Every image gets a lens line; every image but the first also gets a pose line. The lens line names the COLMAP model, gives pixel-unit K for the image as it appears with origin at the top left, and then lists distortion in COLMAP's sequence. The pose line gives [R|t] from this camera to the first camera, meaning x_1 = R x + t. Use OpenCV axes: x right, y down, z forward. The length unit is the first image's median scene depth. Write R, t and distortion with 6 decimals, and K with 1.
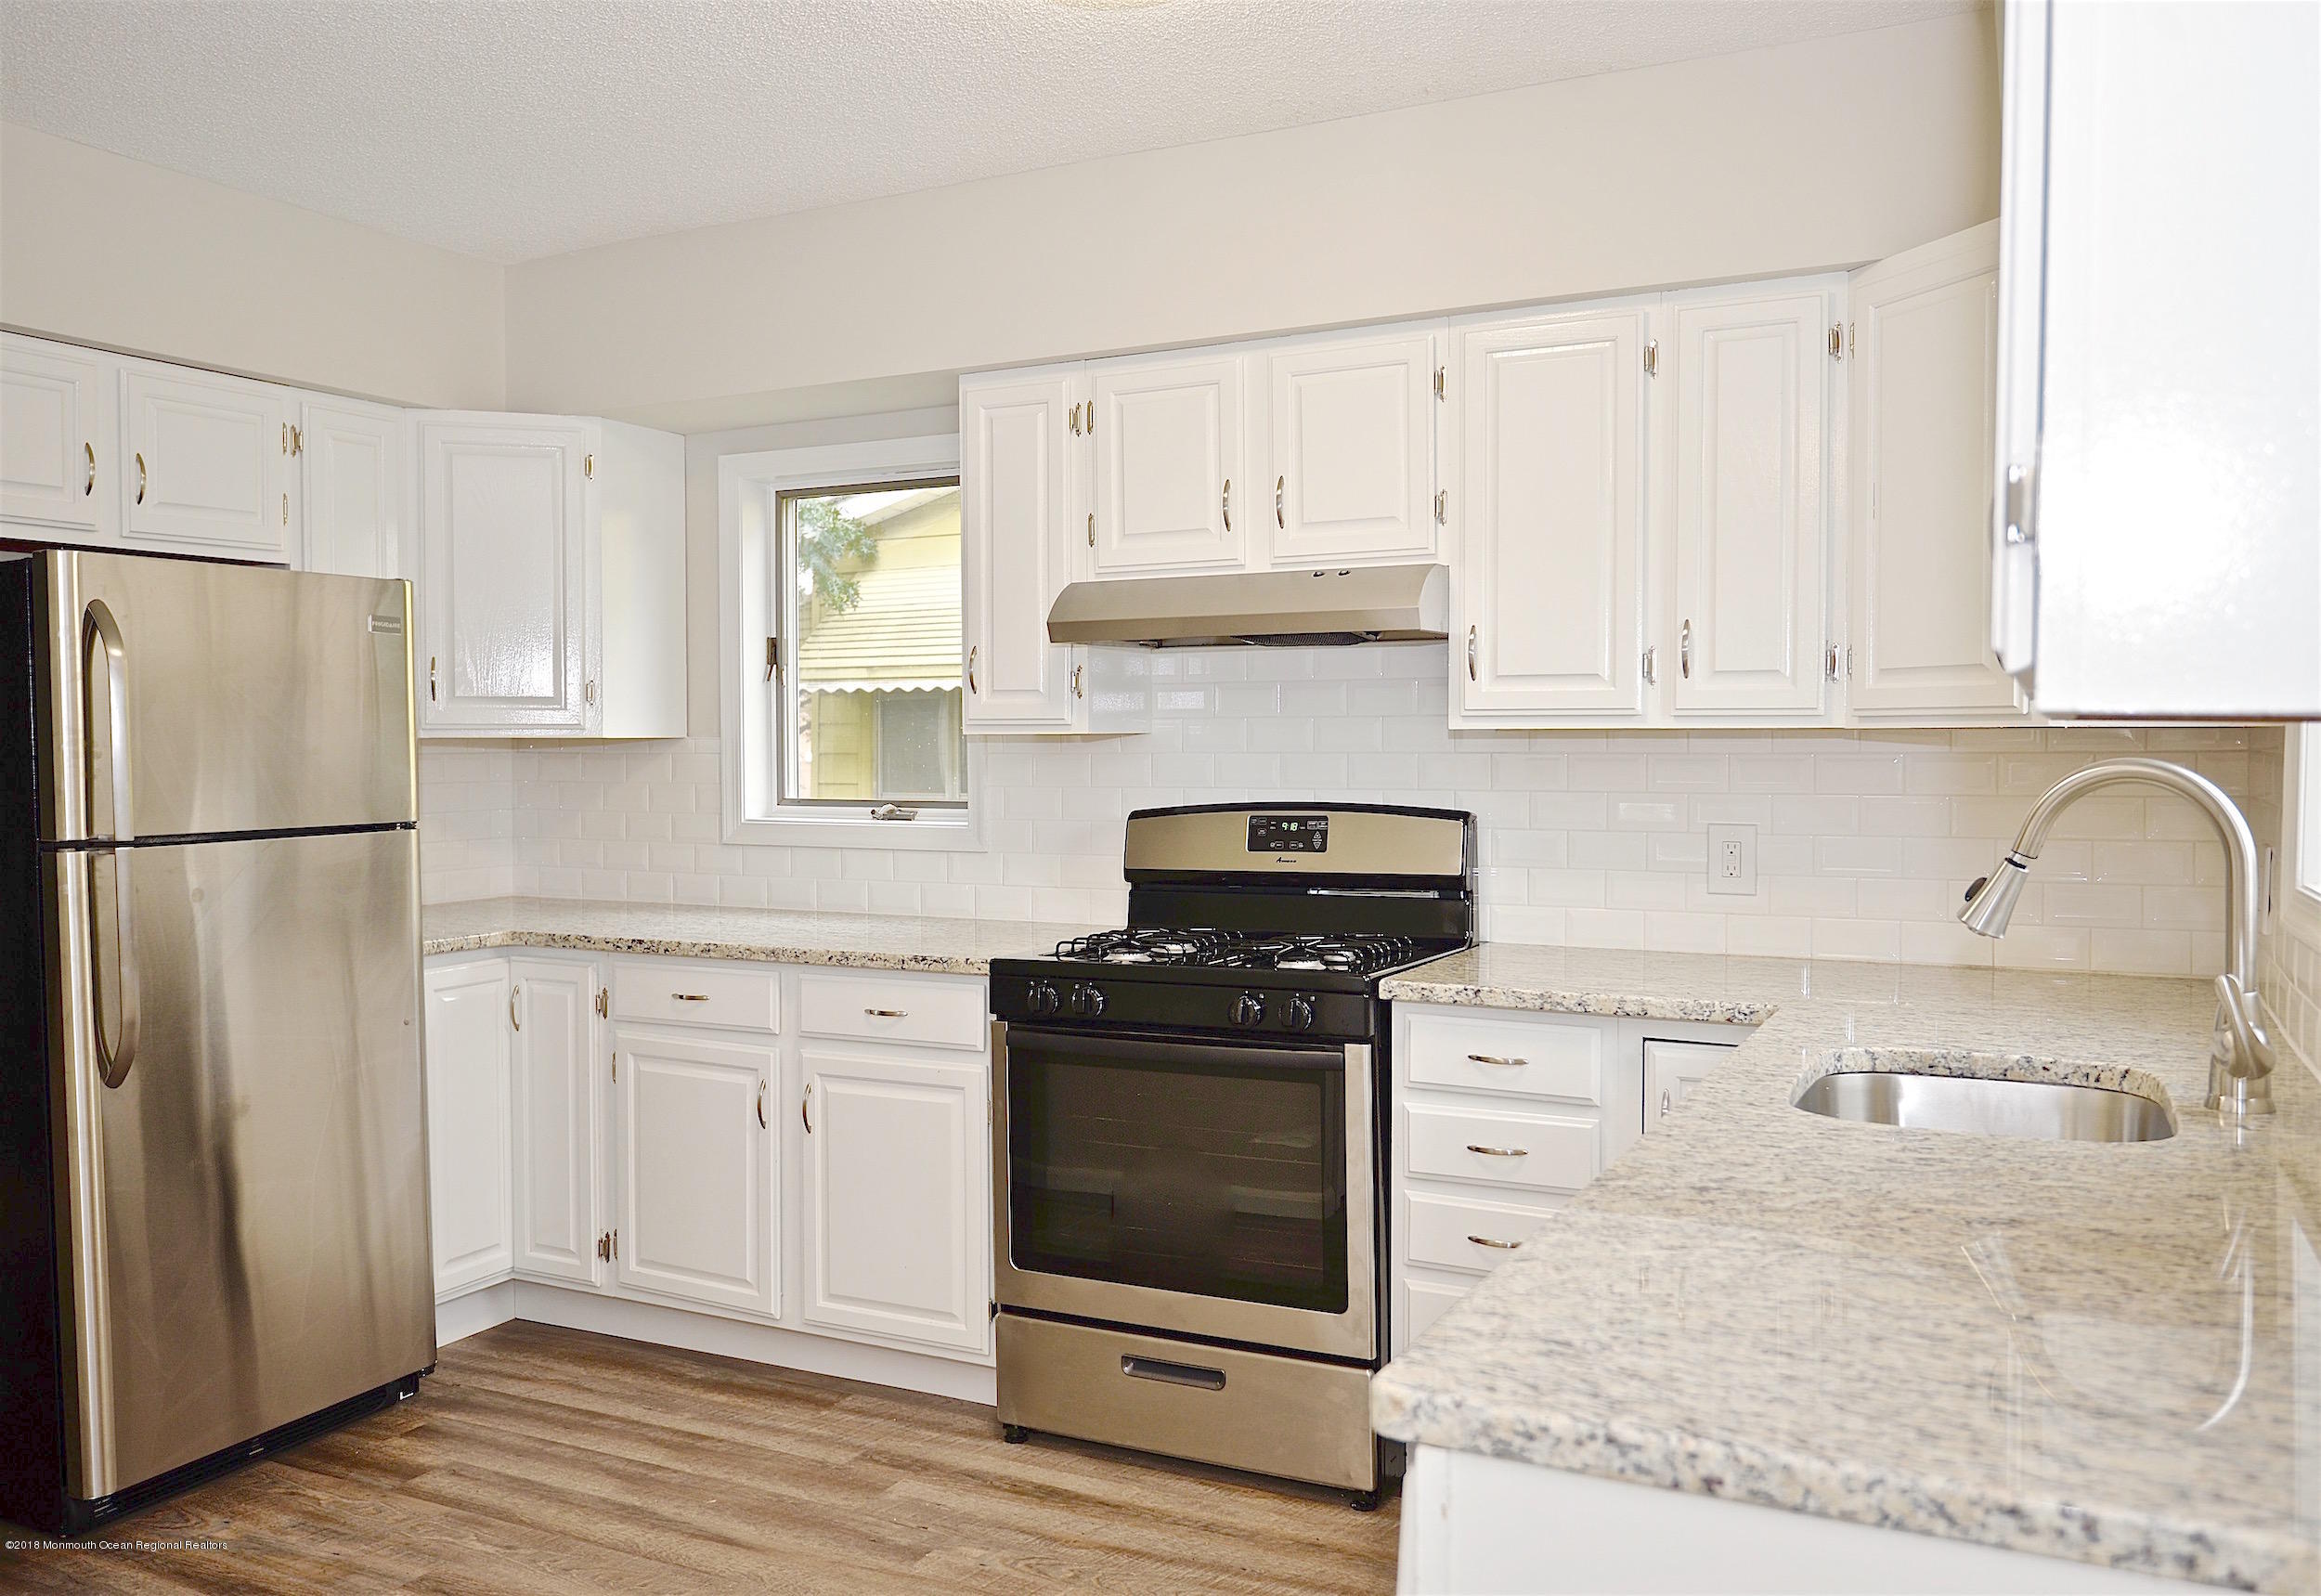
lens RADIAL K [[1822.8, 0, 1108.4], [0, 1822.8, 786.7], [0, 0, 1]] dist [-0.006900, -0.003925]
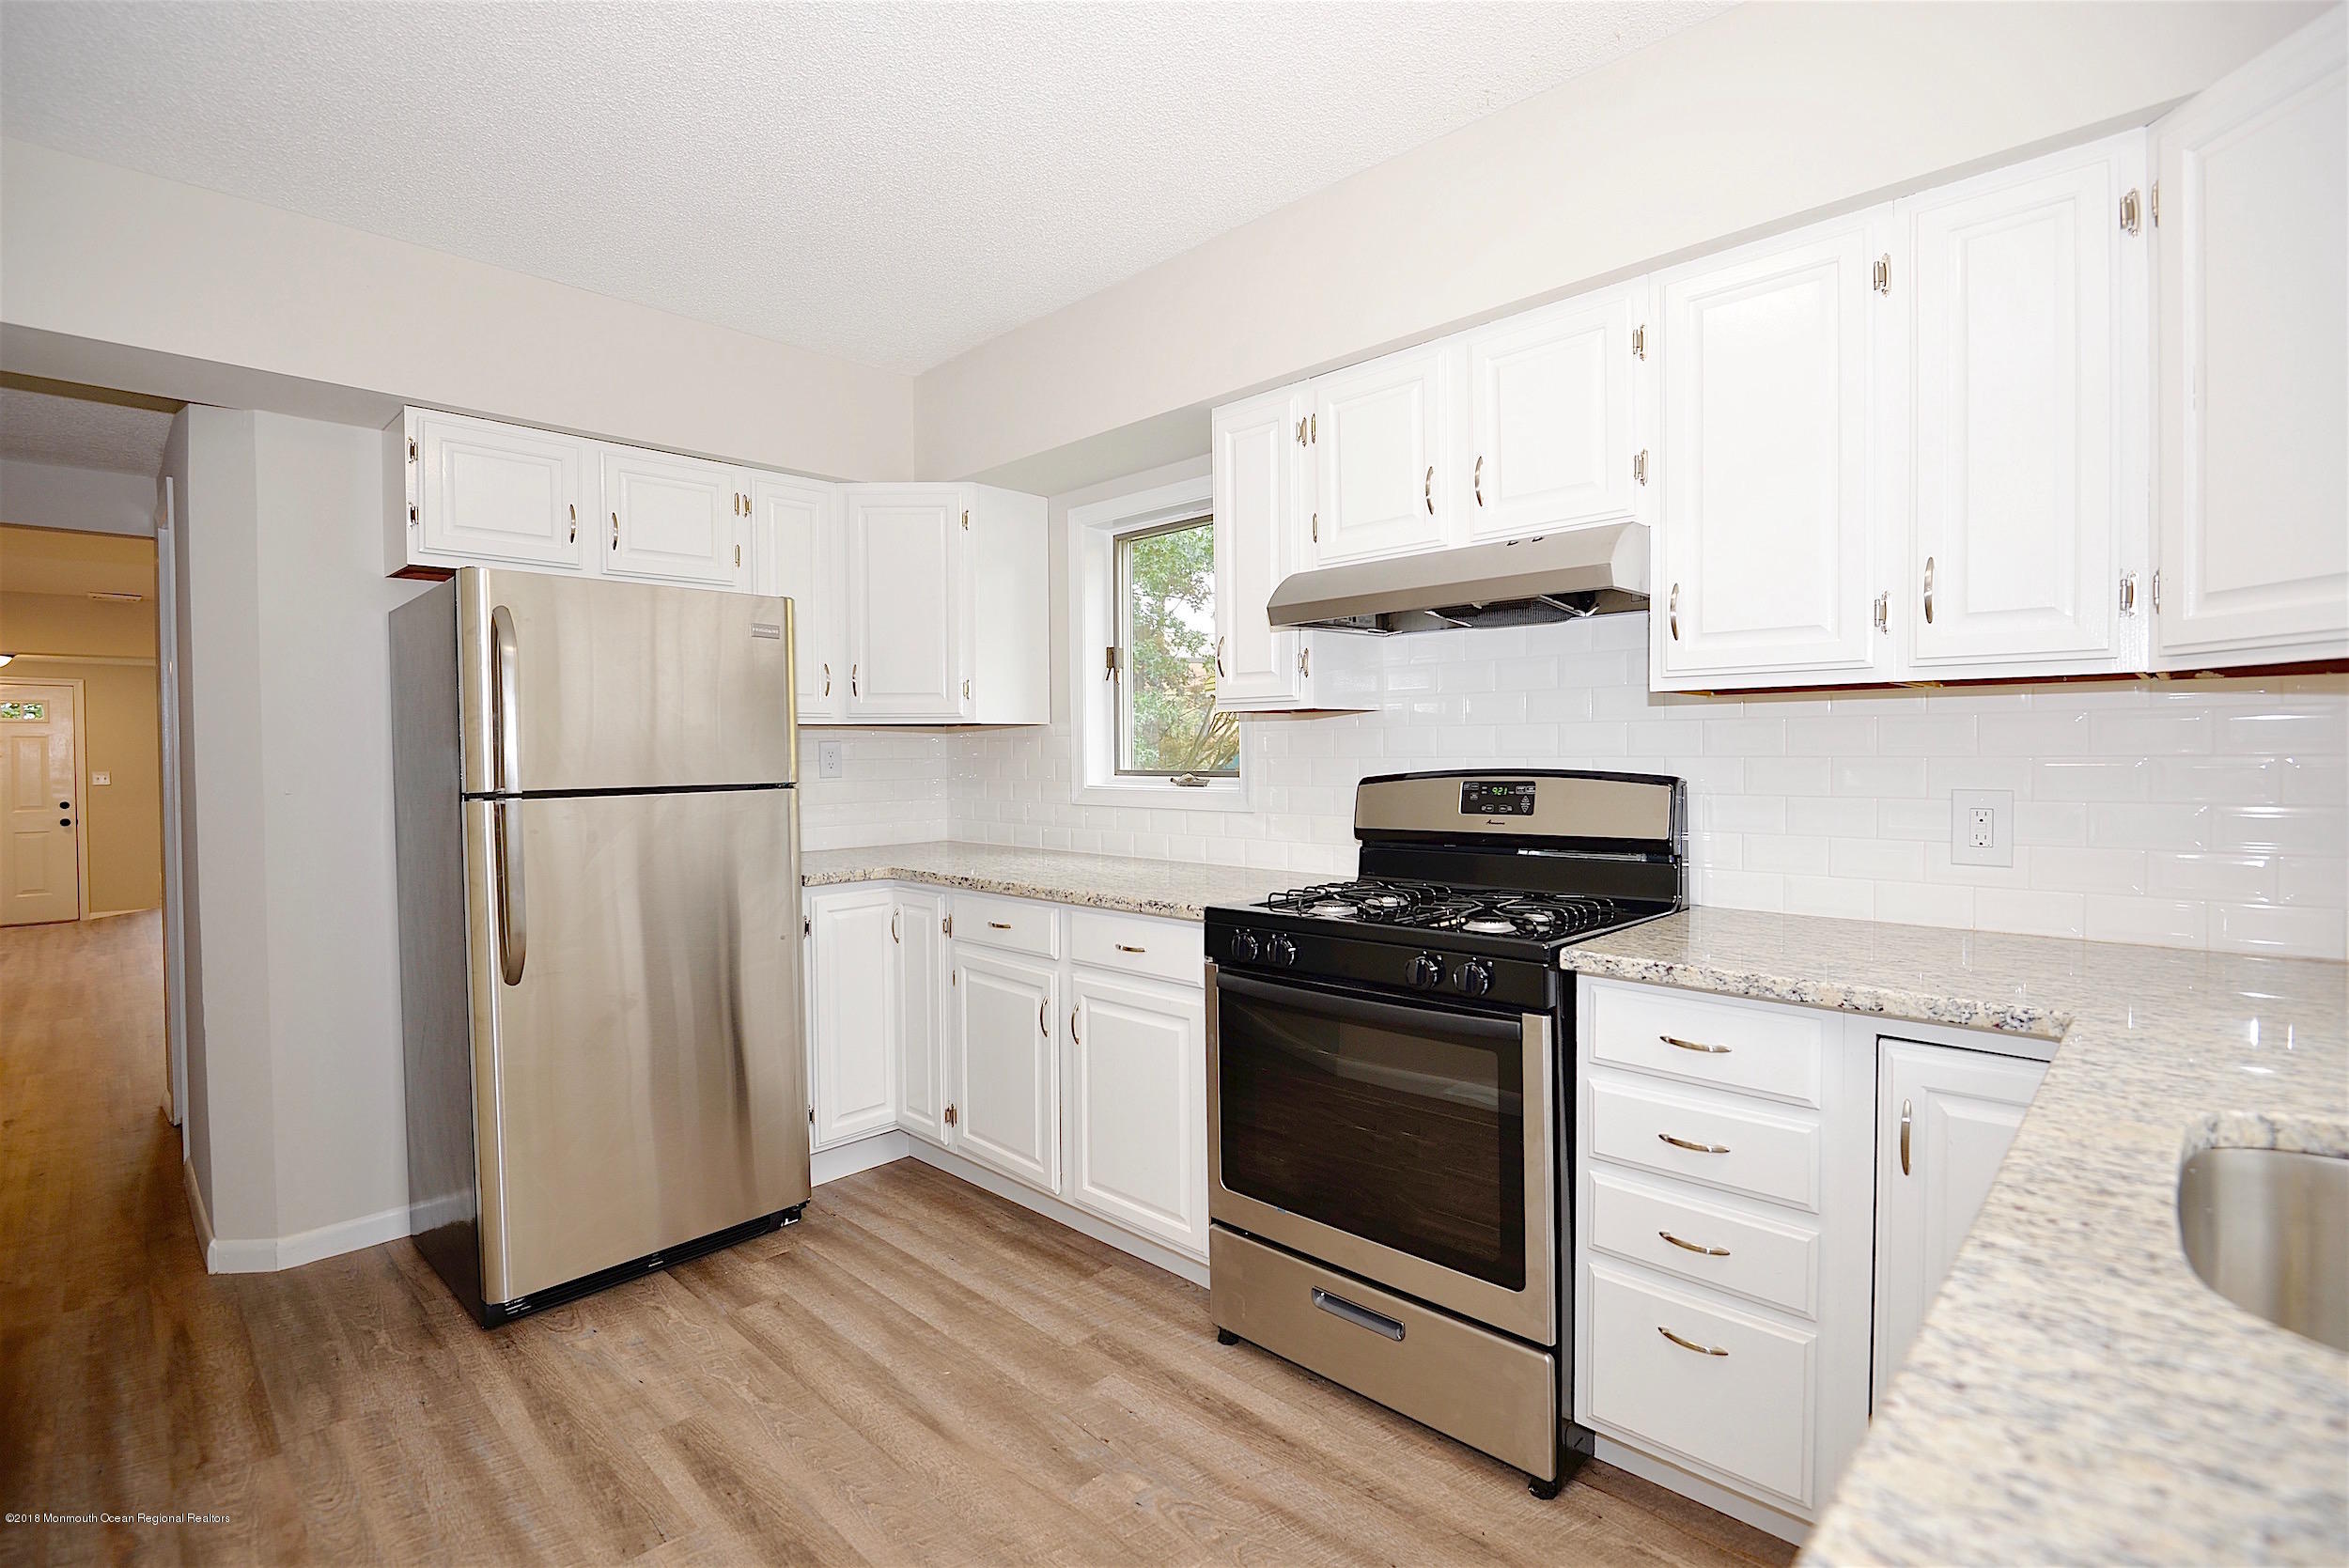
lens RADIAL K [[1082.0, 0, 1164.3], [0, 1082.0, 773.1], [0, 0, 1]] dist [-0.004450, -0.010543]
pose [[0.958703, 0.002039, -0.284401, 0.100366], [-0.003198, 0.999988, -0.003610, 0.015327], [0.284390, 0.004370, 0.958699, 0.361920]]
